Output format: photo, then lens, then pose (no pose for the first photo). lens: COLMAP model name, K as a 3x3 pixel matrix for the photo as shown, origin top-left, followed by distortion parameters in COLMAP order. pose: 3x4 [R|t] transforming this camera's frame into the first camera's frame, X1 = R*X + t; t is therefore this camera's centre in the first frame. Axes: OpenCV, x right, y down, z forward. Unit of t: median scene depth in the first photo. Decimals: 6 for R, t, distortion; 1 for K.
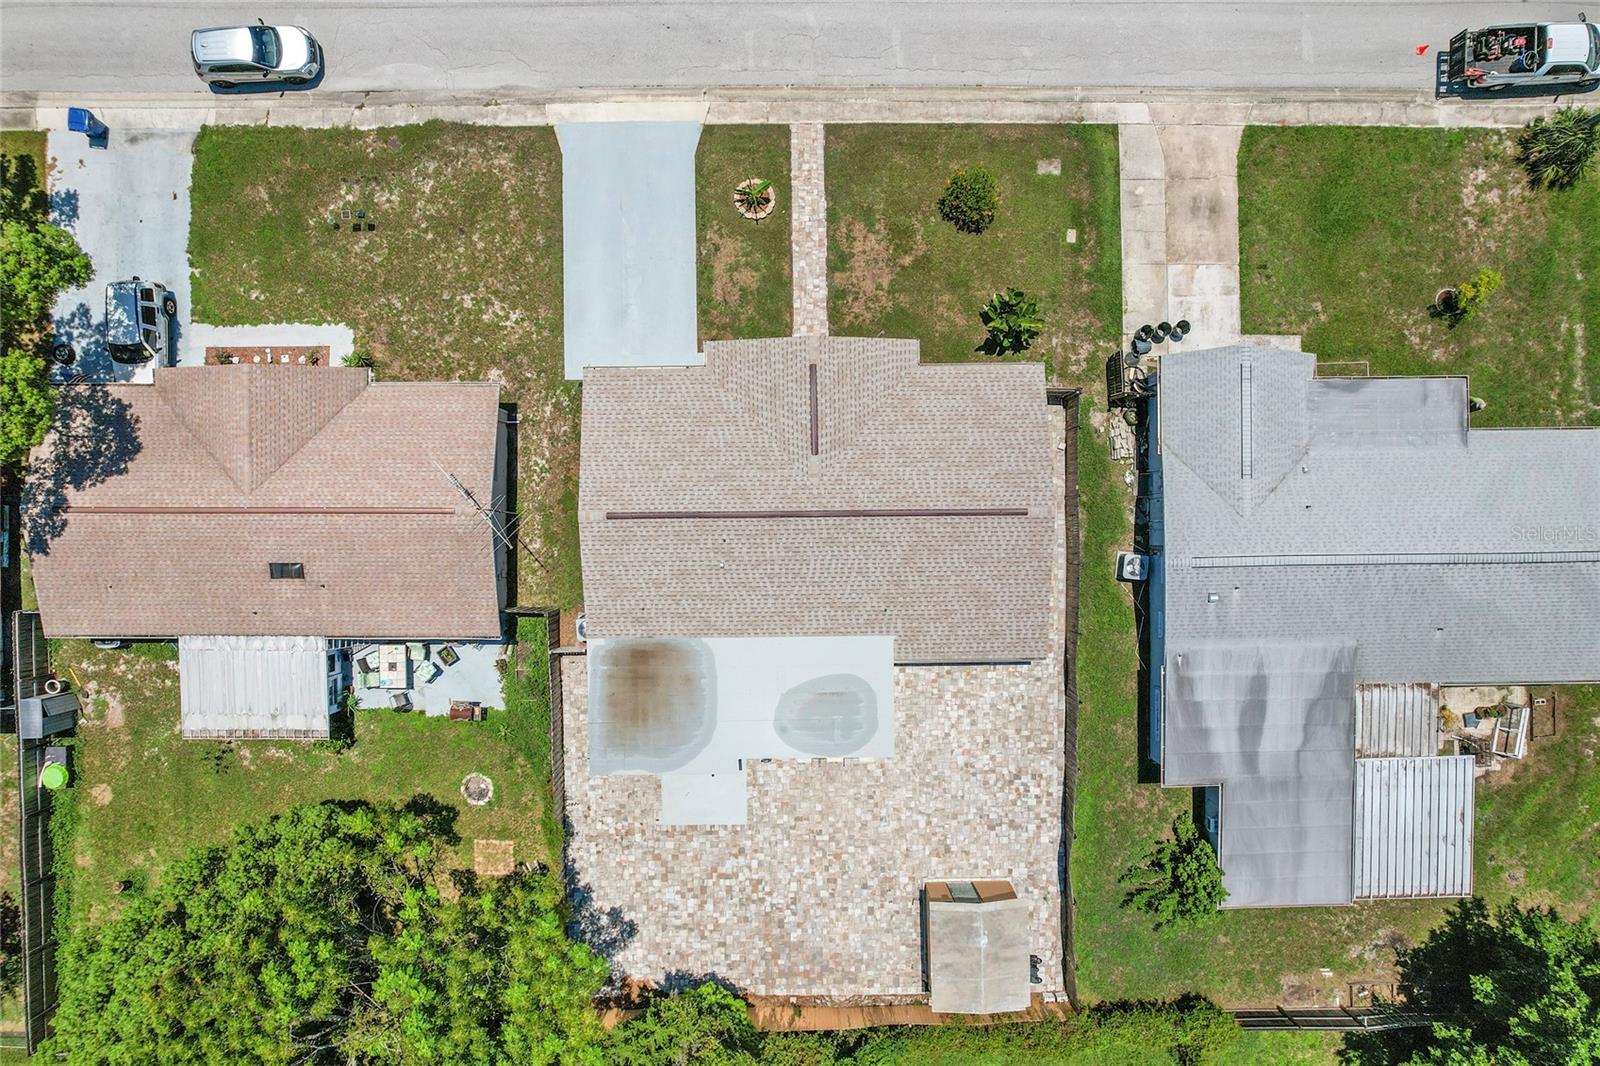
lens RADIAL K [[1019.8, 0, 790.1], [0, 1019.8, 555.8], [0, 0, 1]] dist [-0.070607, 0.056185]
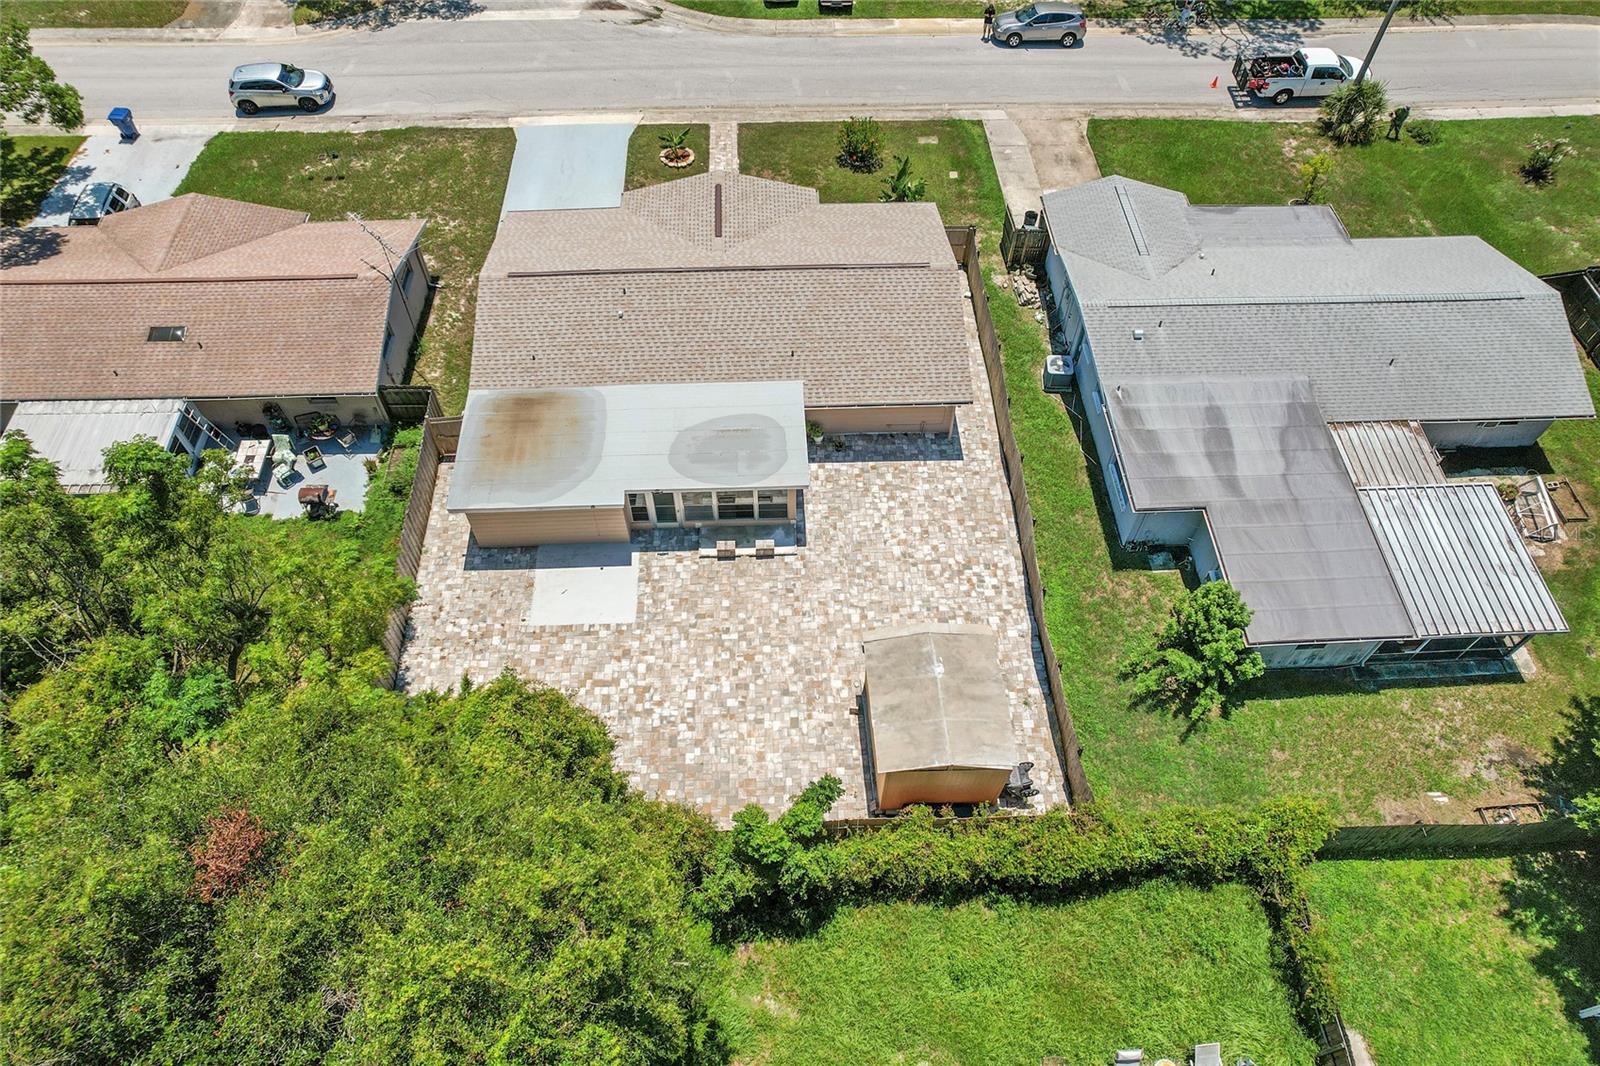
lens RADIAL K [[1019.8, 0, 793.8], [0, 1019.8, 570.8], [0, 0, 1]] dist [-0.070607, 0.056185]
pose [[0.999683, -0.022039, 0.012180, 0.074149], [0.024997, 0.810336, -0.585433, 0.712947], [0.003033, 0.585552, 0.810630, 0.335777]]
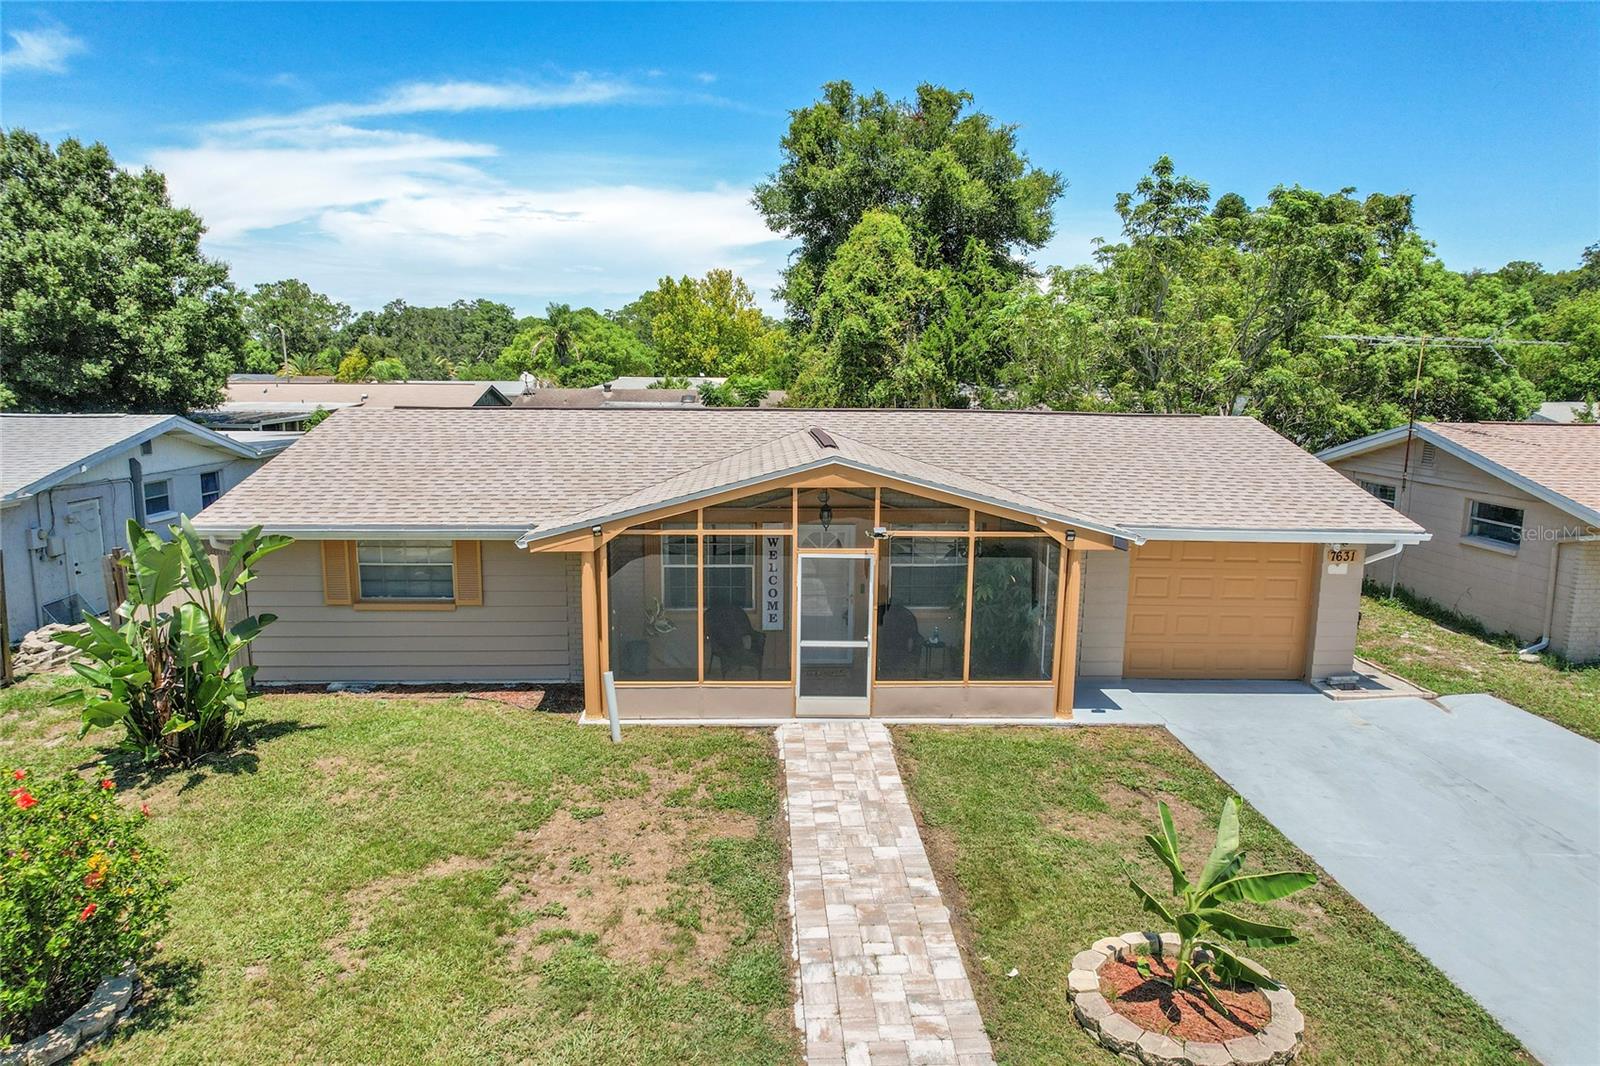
lens RADIAL K [[1019.8, 0, 804.3], [0, 1019.8, 540.0], [0, 0, 1]] dist [-0.070607, 0.056185]
pose [[-0.999223, -0.006292, -0.038916, 0.041965], [-0.037152, -0.179801, 0.983001, -0.513820], [-0.013182, 0.983683, 0.179428, 0.880203]]
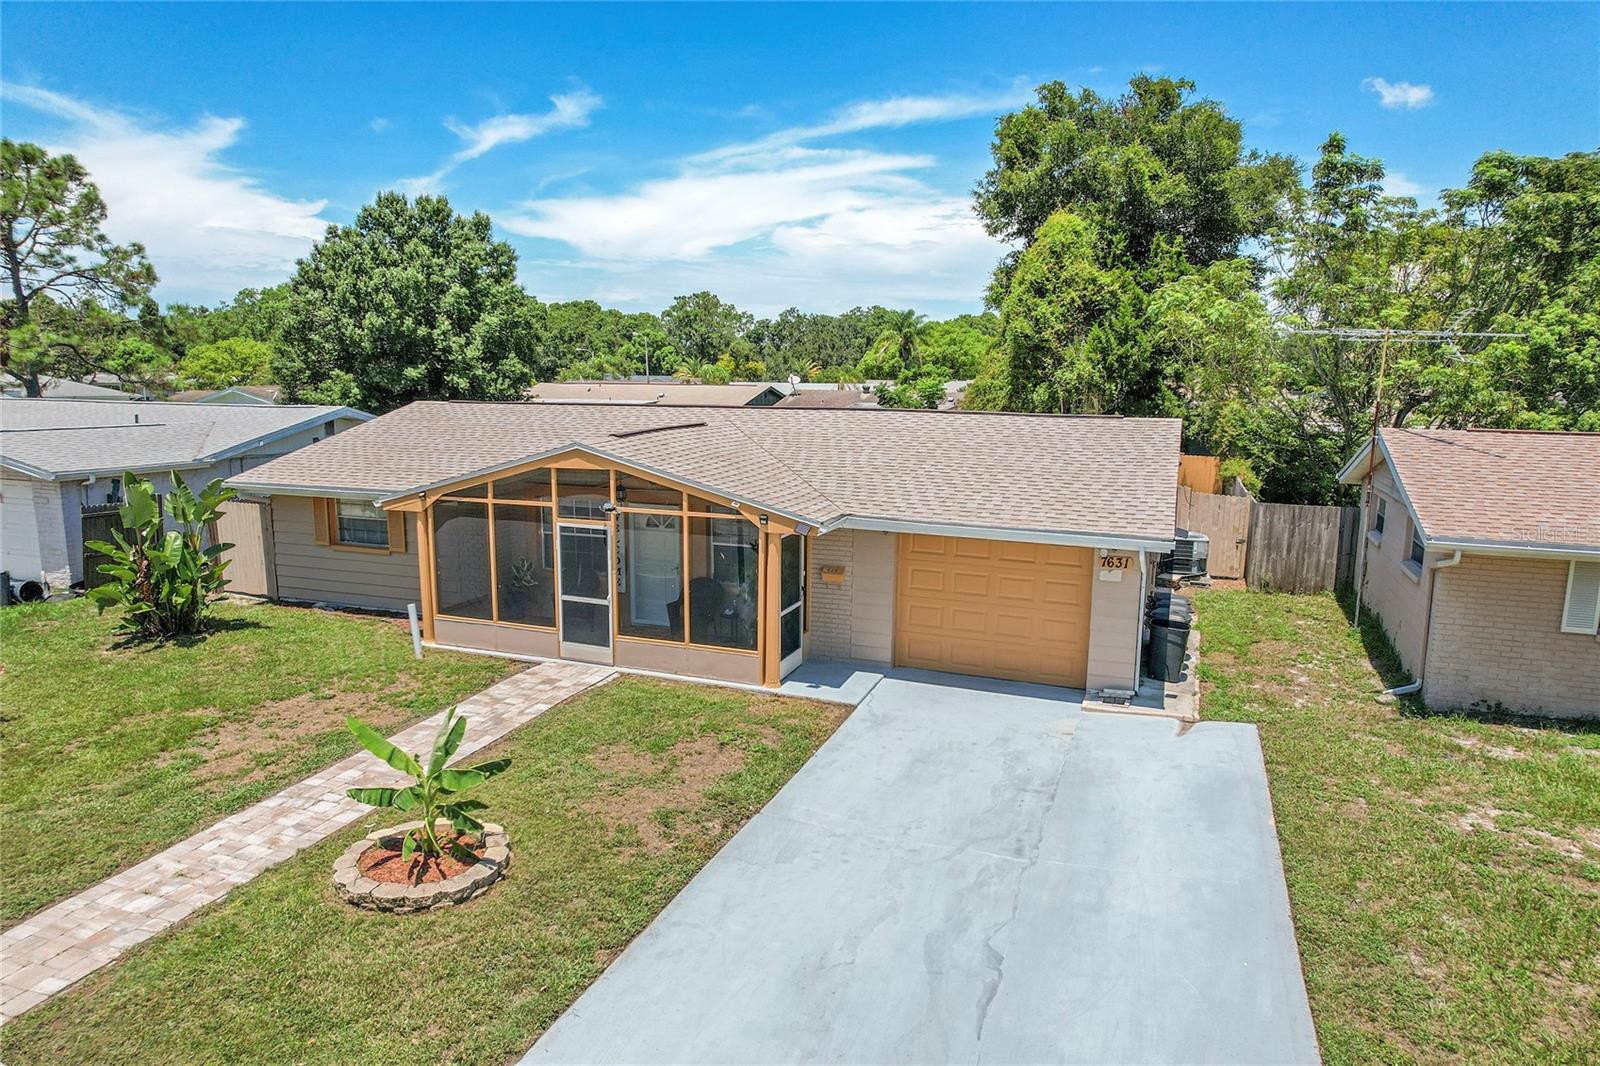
lens RADIAL K [[1019.8, 0, 804.8], [0, 1019.8, 539.7], [0, 0, 1]] dist [-0.070607, 0.056185]
pose [[-0.933401, -0.067688, 0.352394, -0.195846], [0.358816, -0.165916, 0.918544, -0.523243], [-0.003706, 0.983814, 0.179154, 0.878555]]
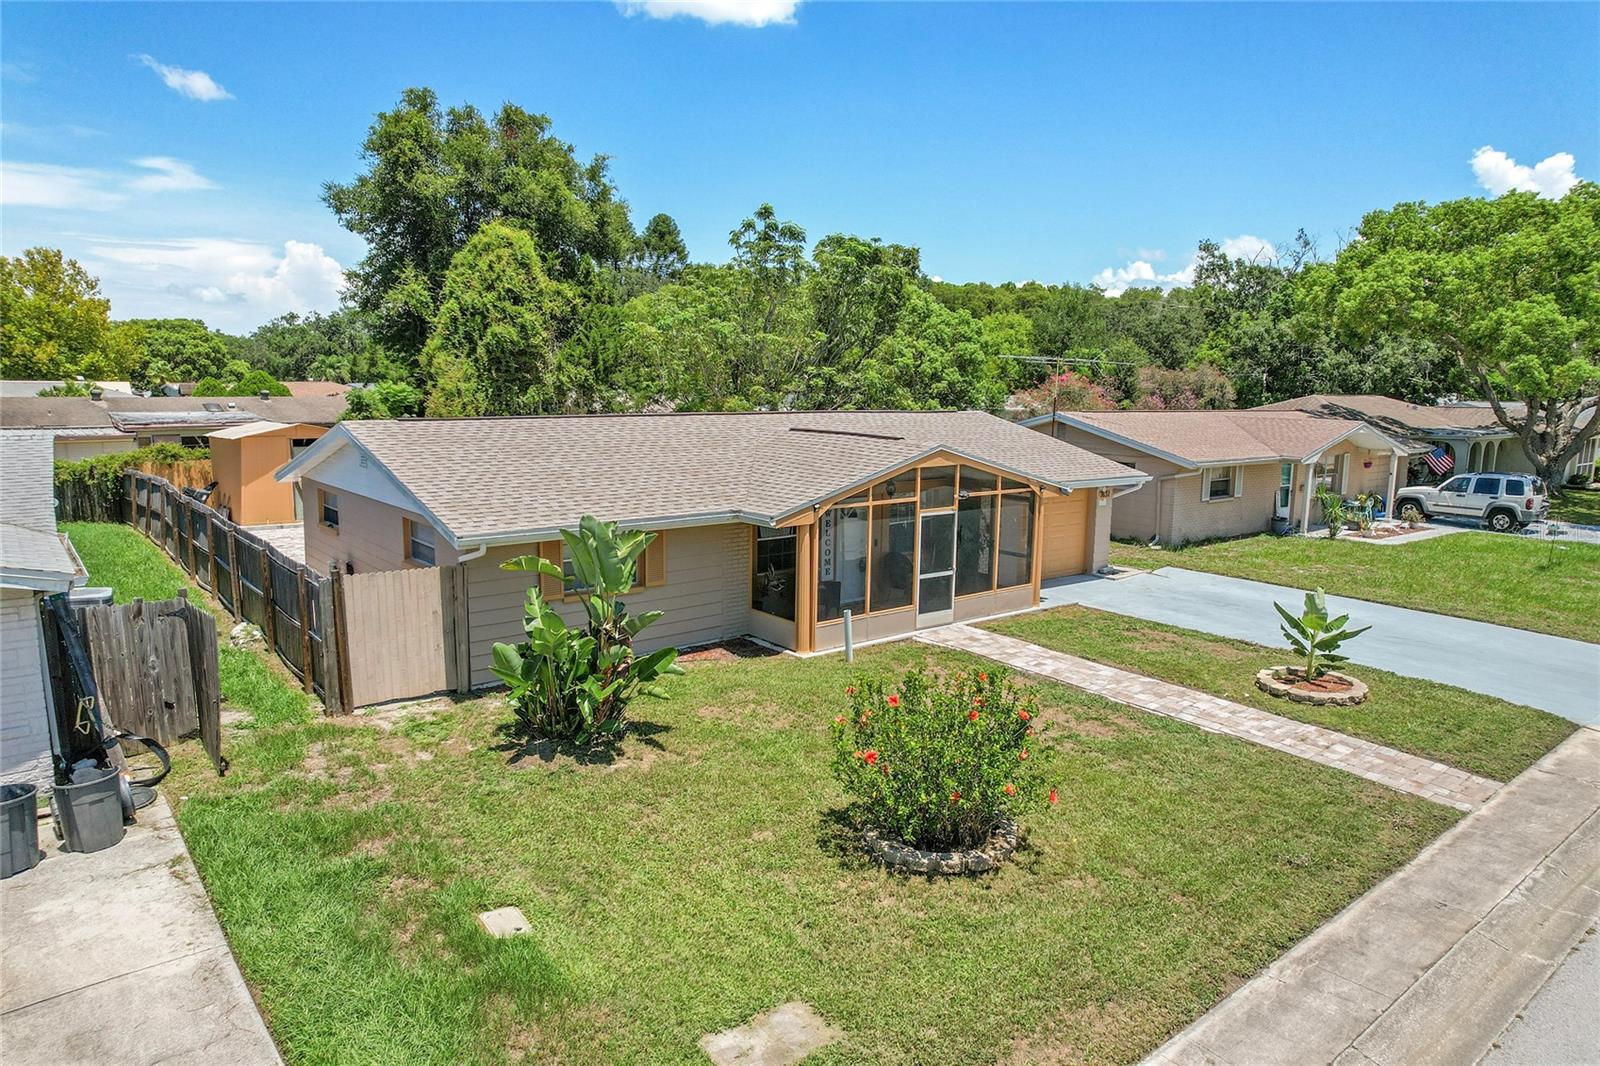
lens RADIAL K [[1019.8, 0, 805.3], [0, 1019.8, 531.1], [0, 0, 1]] dist [-0.070607, 0.056185]
pose [[-0.776029, 0.082645, -0.625260, 0.360505], [-0.630225, -0.140003, 0.763686, -0.518068], [-0.024423, 0.986696, 0.160731, 0.877341]]
